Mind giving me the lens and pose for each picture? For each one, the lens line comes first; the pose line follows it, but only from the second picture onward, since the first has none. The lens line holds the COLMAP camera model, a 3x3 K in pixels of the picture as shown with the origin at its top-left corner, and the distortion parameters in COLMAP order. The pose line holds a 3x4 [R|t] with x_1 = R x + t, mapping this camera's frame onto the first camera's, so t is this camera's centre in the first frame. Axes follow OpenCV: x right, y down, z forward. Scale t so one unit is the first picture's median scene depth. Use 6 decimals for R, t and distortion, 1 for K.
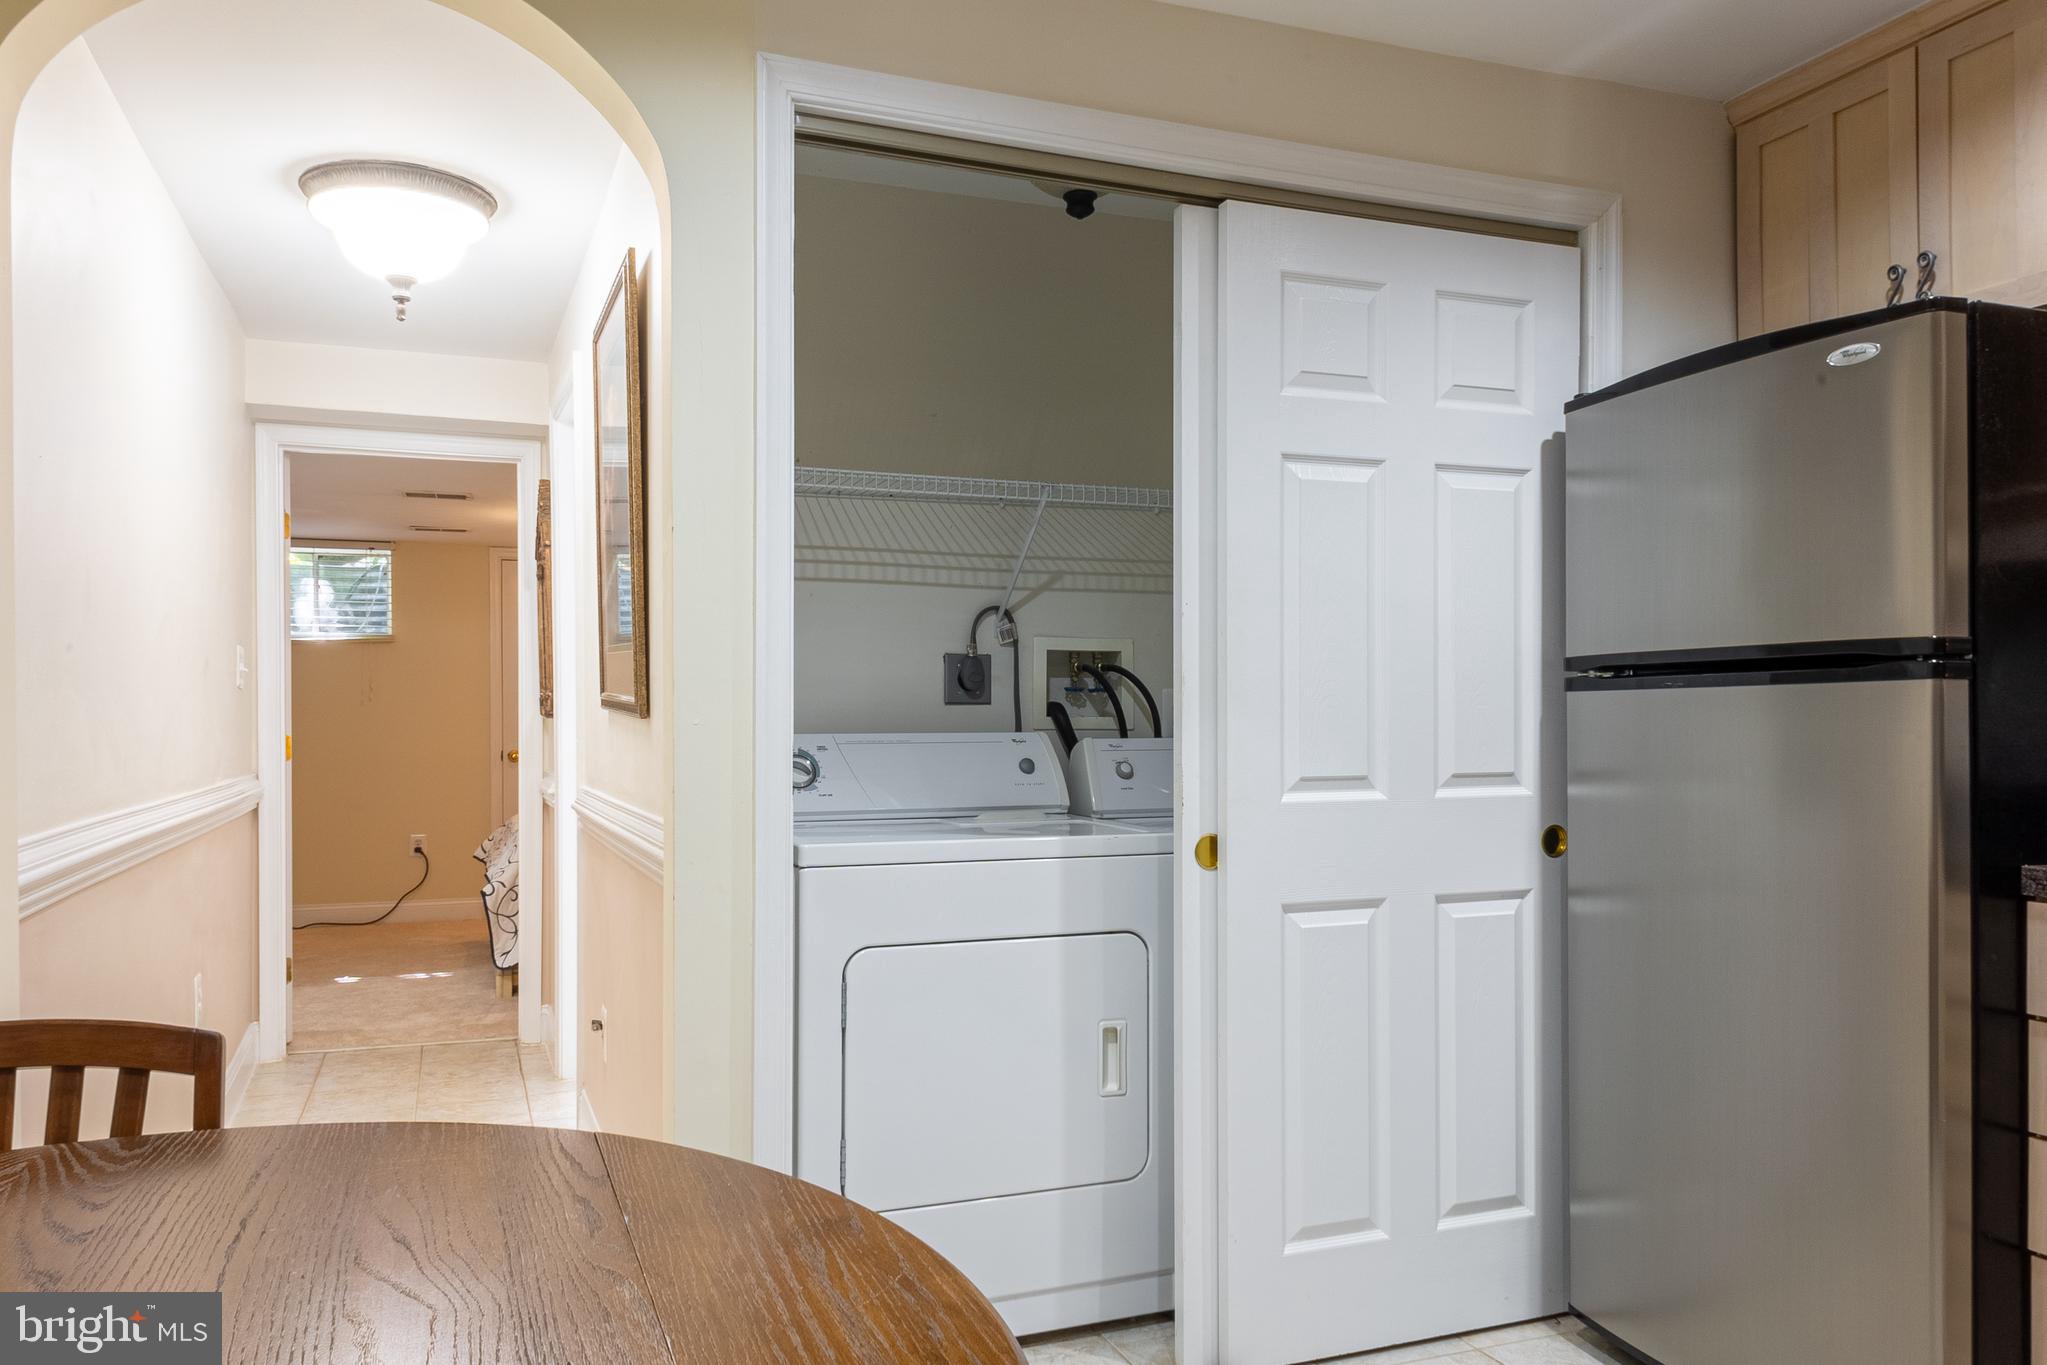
lens RADIAL K [[1463.0, 0, 1004.4], [0, 1463.0, 715.2], [0, 0, 1]] dist [0.049521, -0.042754]
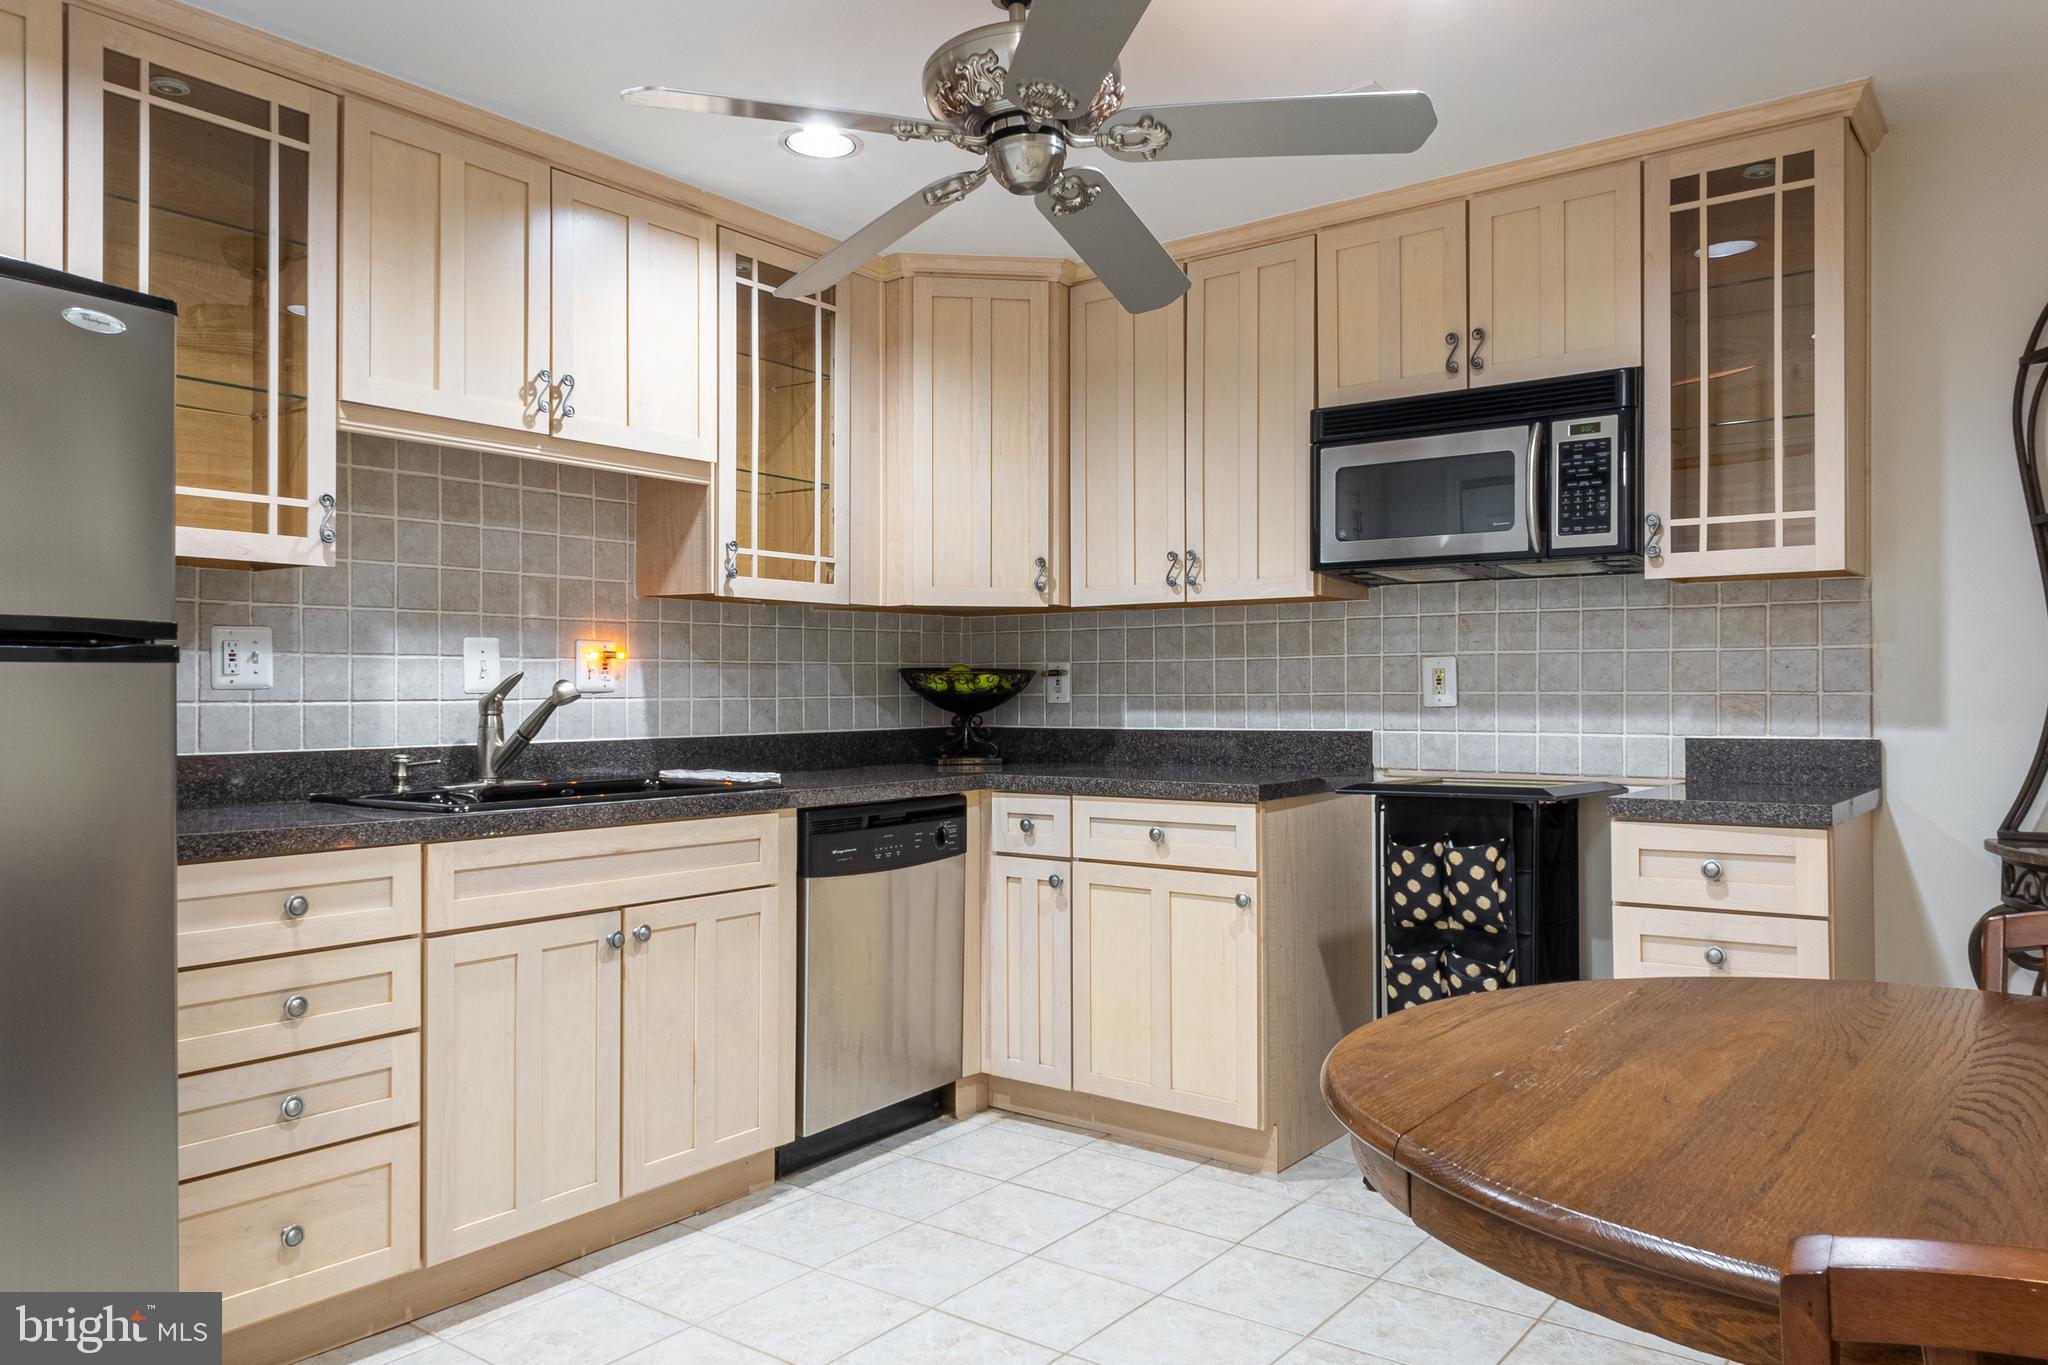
lens RADIAL K [[1463.7, 0, 1017.0], [0, 1463.7, 685.5], [0, 0, 1]] dist [0.049521, -0.042754]
pose [[-0.538237, 0.013007, 0.842693, -0.436421], [0.003575, 0.999907, -0.013150, 0.005811], [-0.842786, -0.004065, -0.538233, 0.797520]]
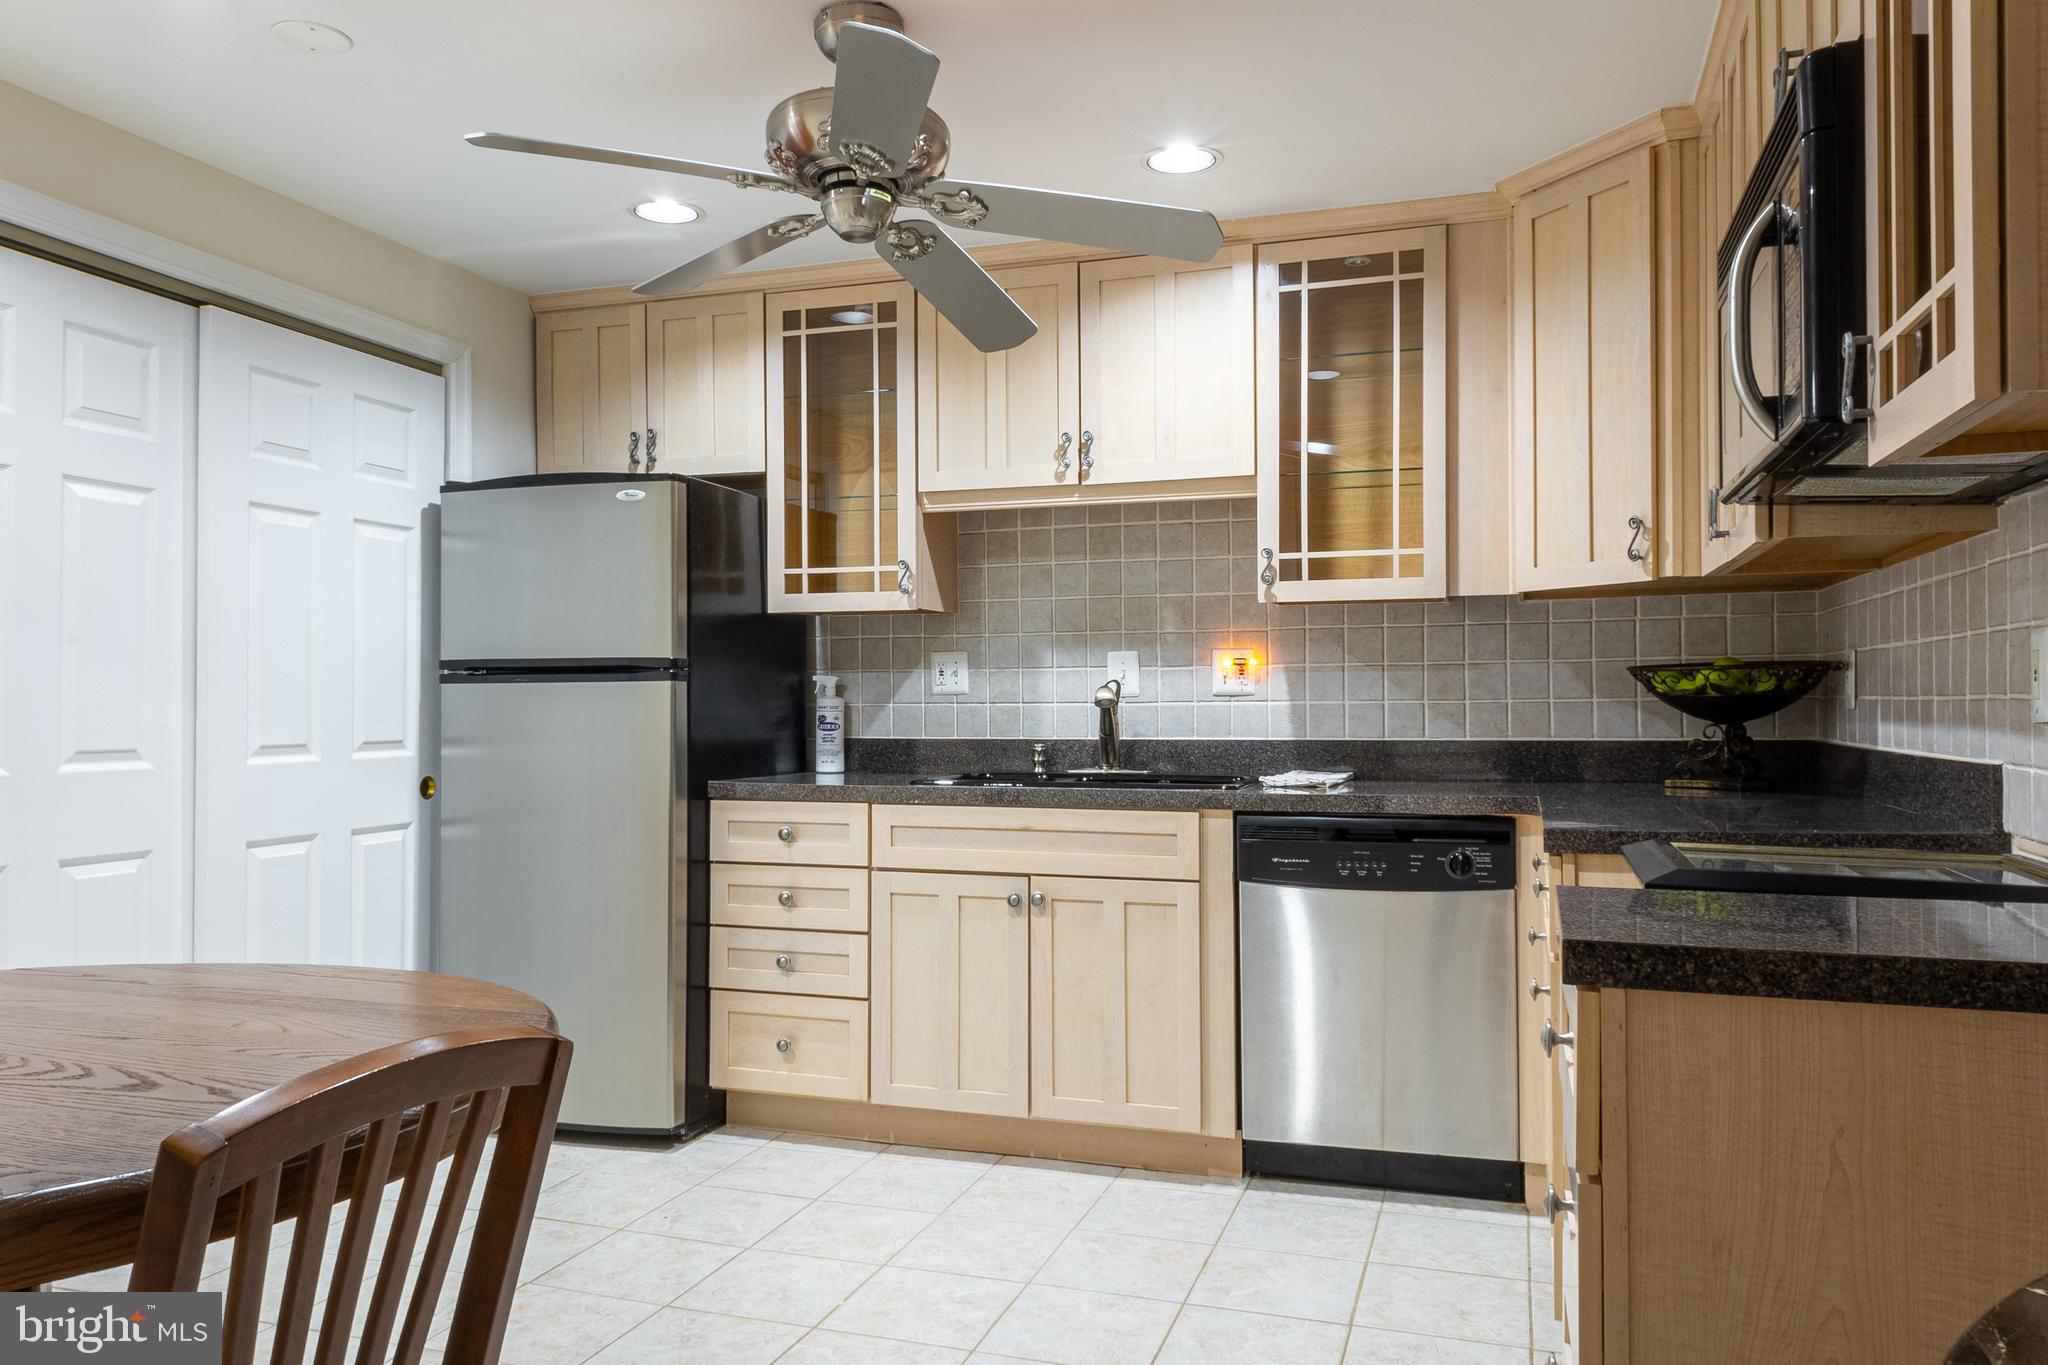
lens RADIAL K [[1463.7, 0, 1017.4], [0, 1463.7, 689.1], [0, 0, 1]] dist [0.049521, -0.042754]
pose [[0.638009, 0.010212, 0.769961, -0.374585], [-0.003612, 0.999941, -0.010269, 0.002179], [-0.770021, 0.003771, 0.638008, -0.366636]]
